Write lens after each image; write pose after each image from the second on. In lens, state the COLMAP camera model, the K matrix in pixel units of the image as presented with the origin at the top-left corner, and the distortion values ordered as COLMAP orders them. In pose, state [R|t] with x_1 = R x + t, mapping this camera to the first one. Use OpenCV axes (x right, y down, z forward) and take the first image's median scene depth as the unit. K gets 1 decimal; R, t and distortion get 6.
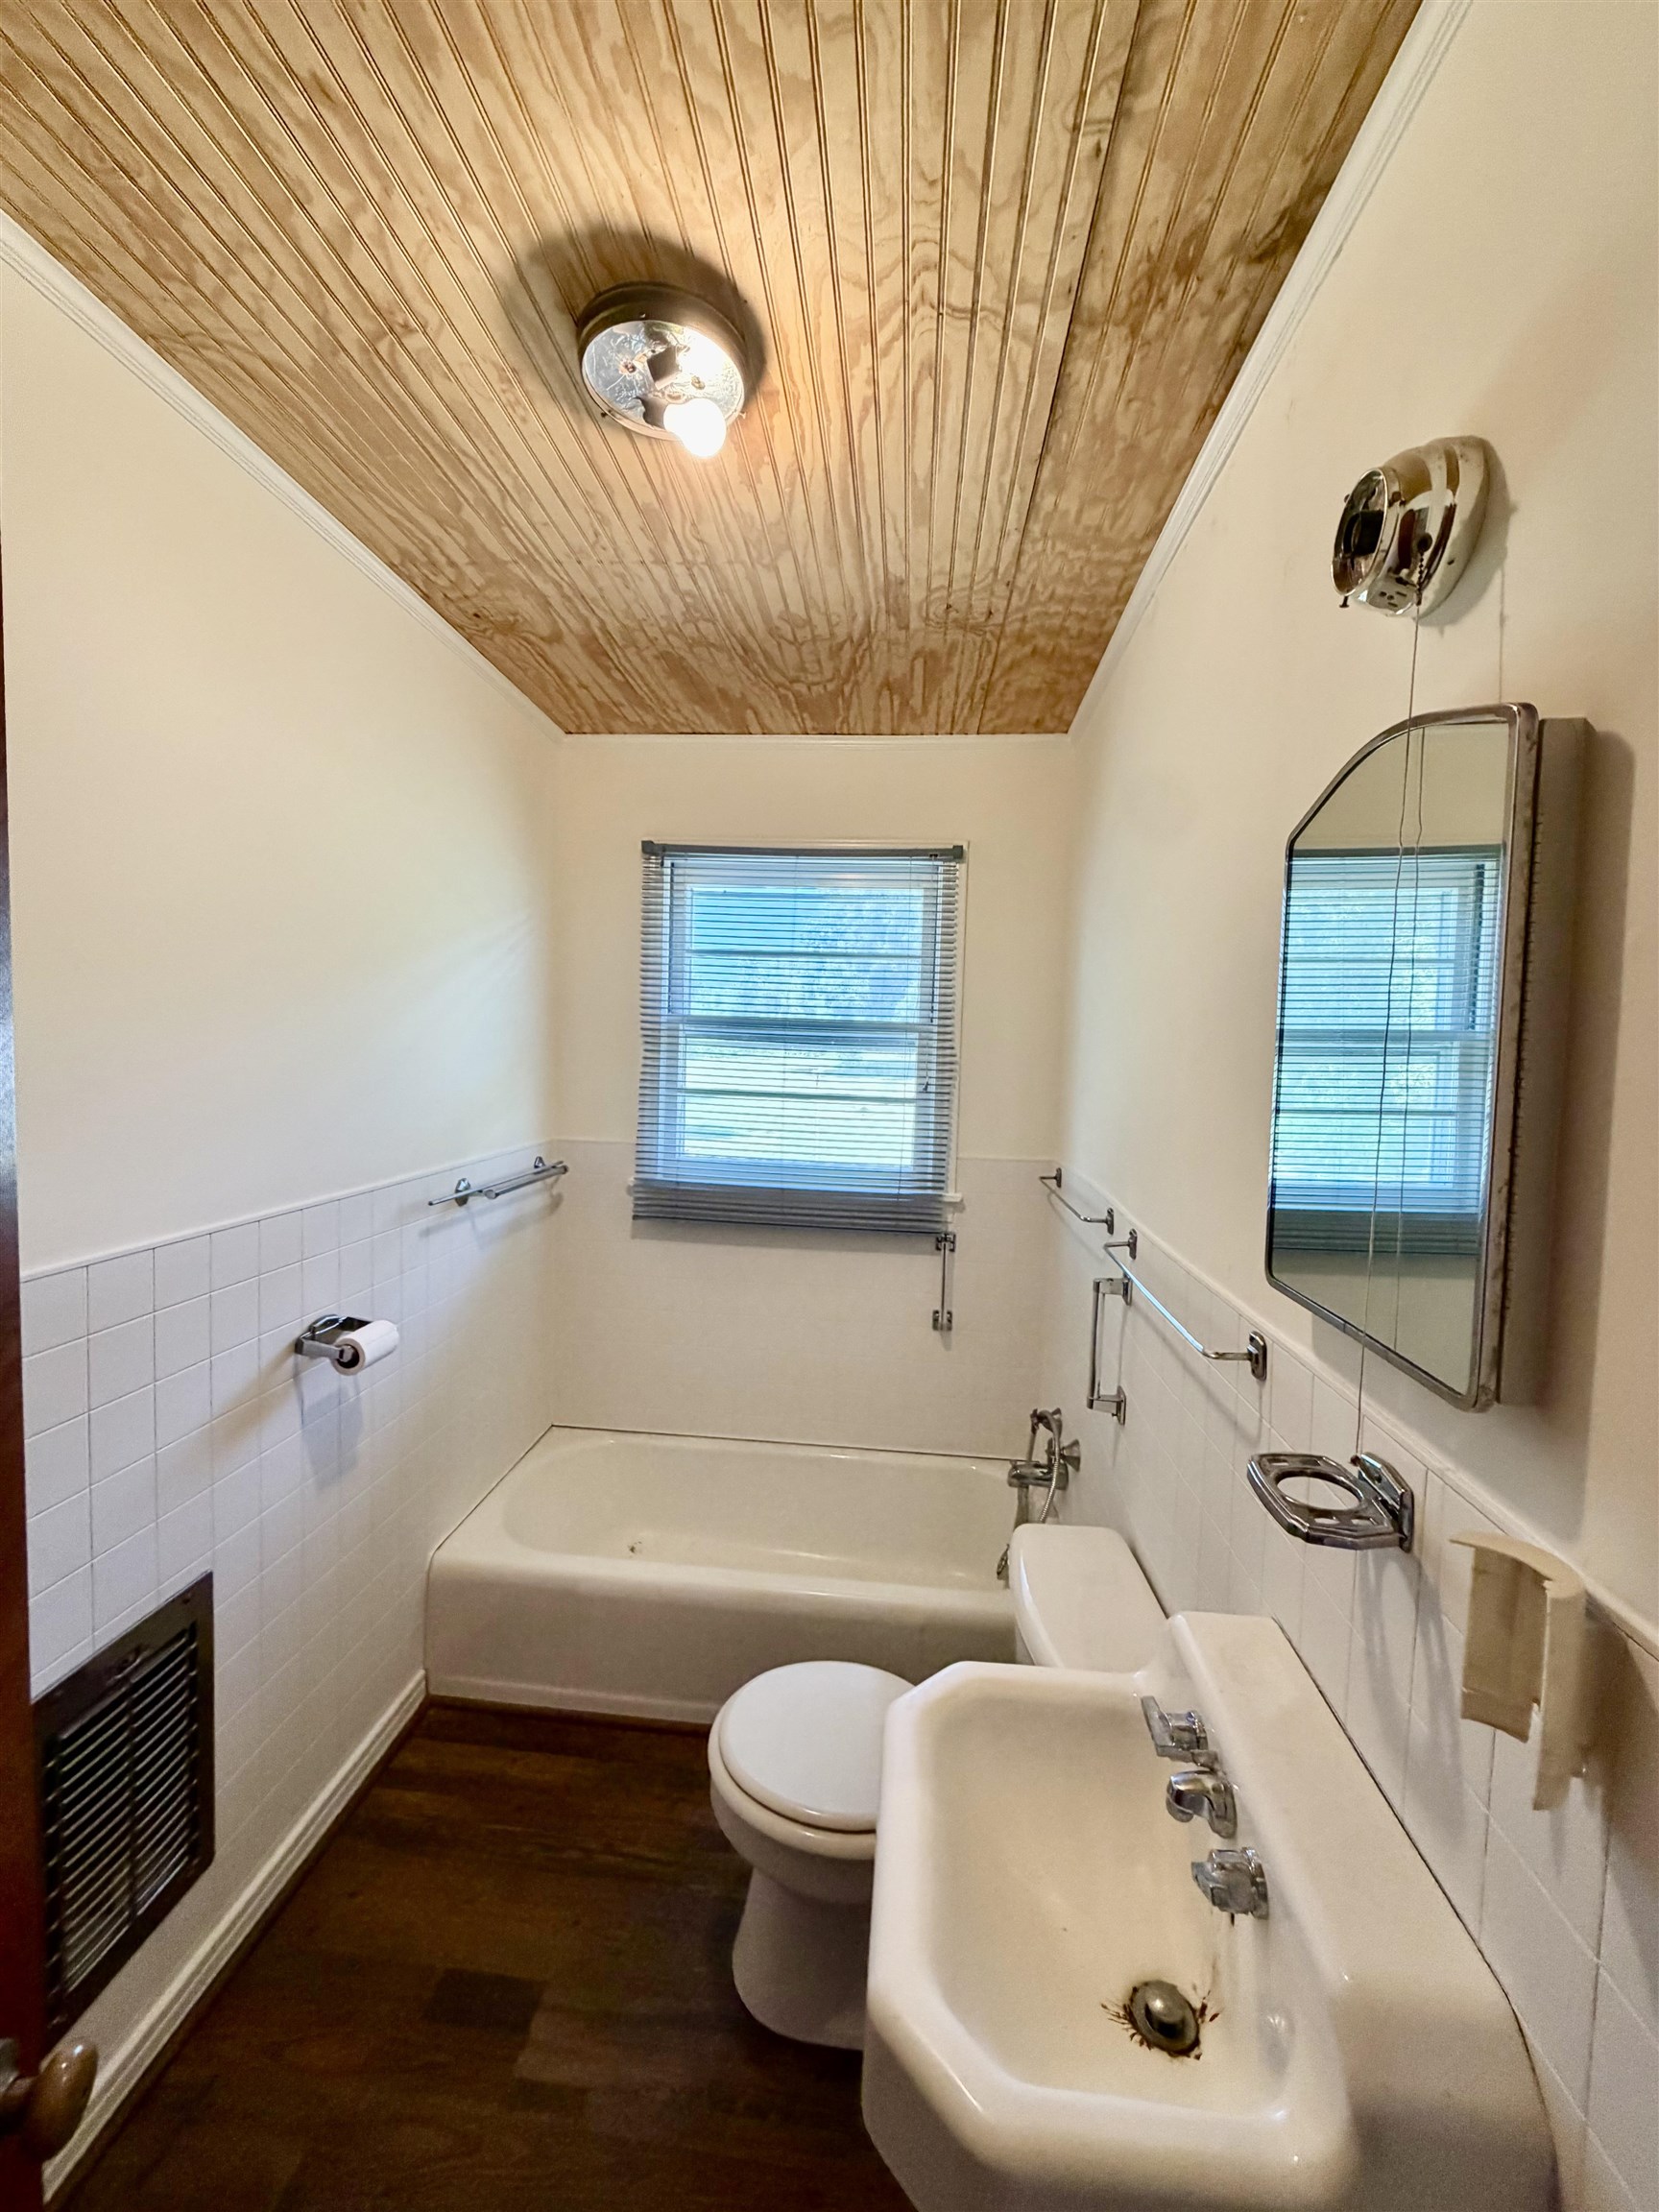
lens RADIAL K [[878.7, 0, 831.5], [0, 878.7, 1099.0], [0, 0, 1]] dist [-0.000955, 0.000506]
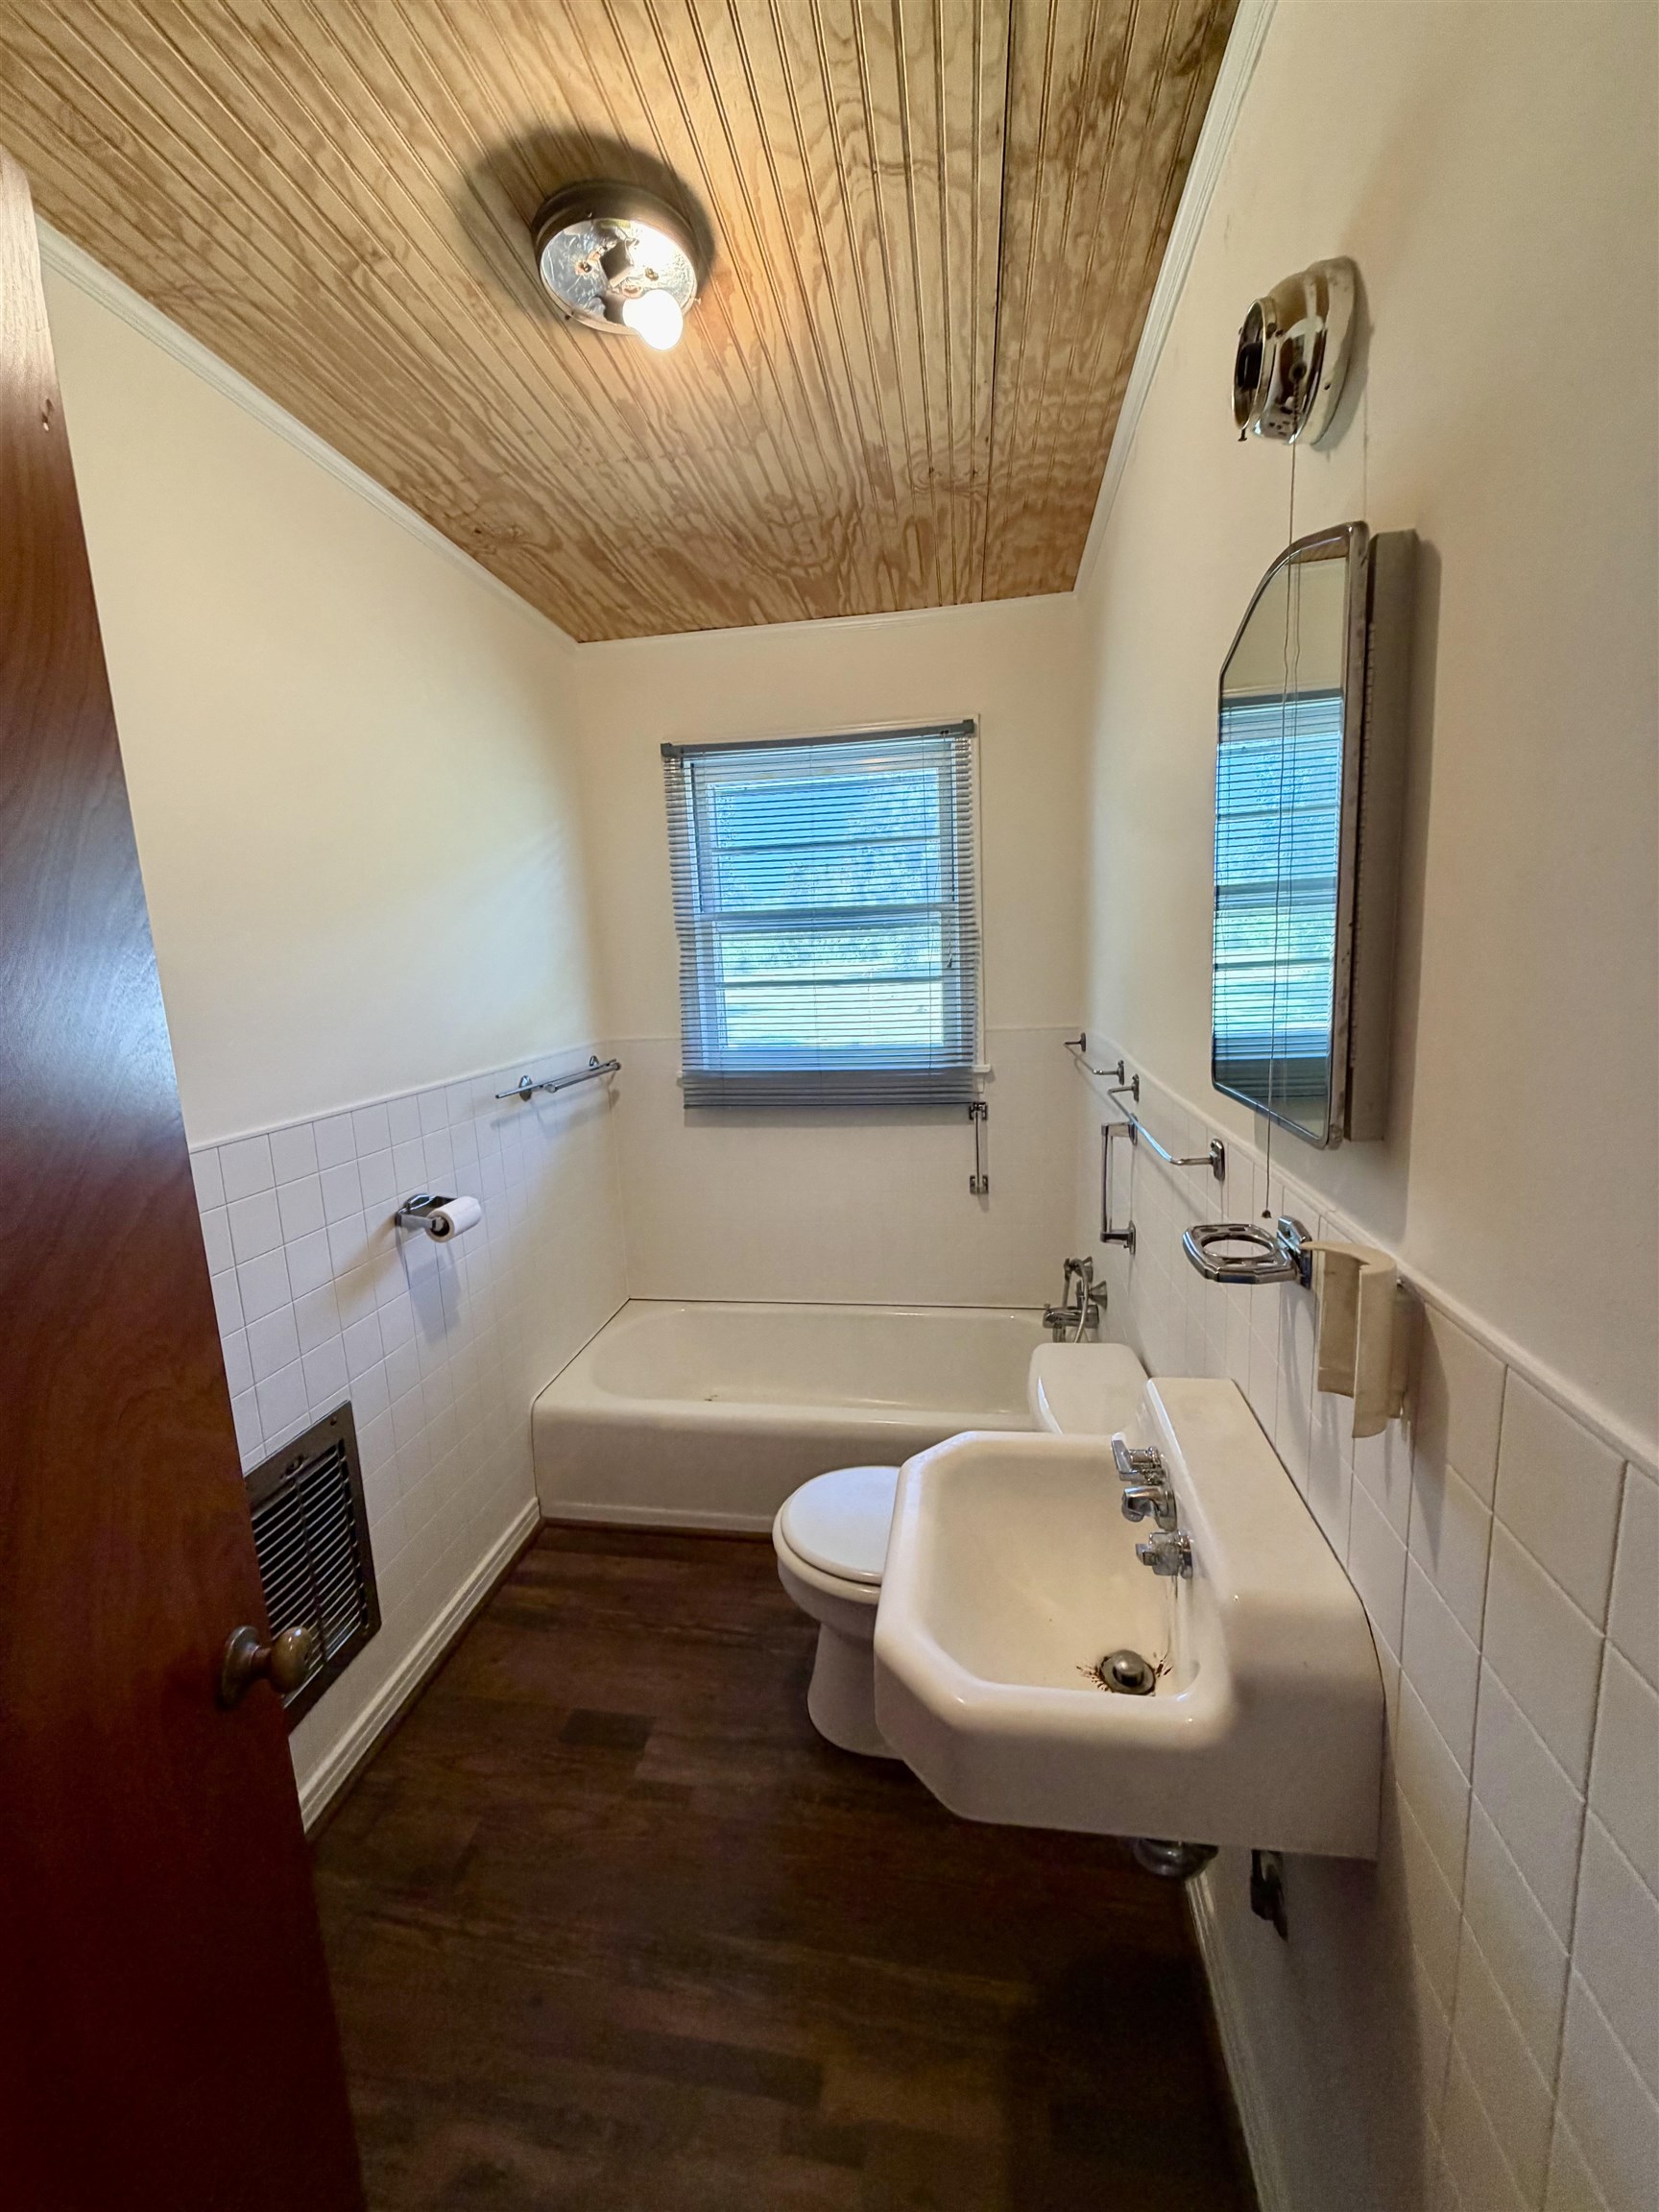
lens RADIAL K [[878.7, 0, 831.5], [0, 878.7, 1099.0], [0, 0, 1]] dist [-0.000955, 0.000506]
pose [[0.995311, -0.062307, -0.073982, 0.071038], [0.069812, 0.992165, 0.103609, 0.056326], [0.066947, -0.108288, 0.991863, -0.113647]]
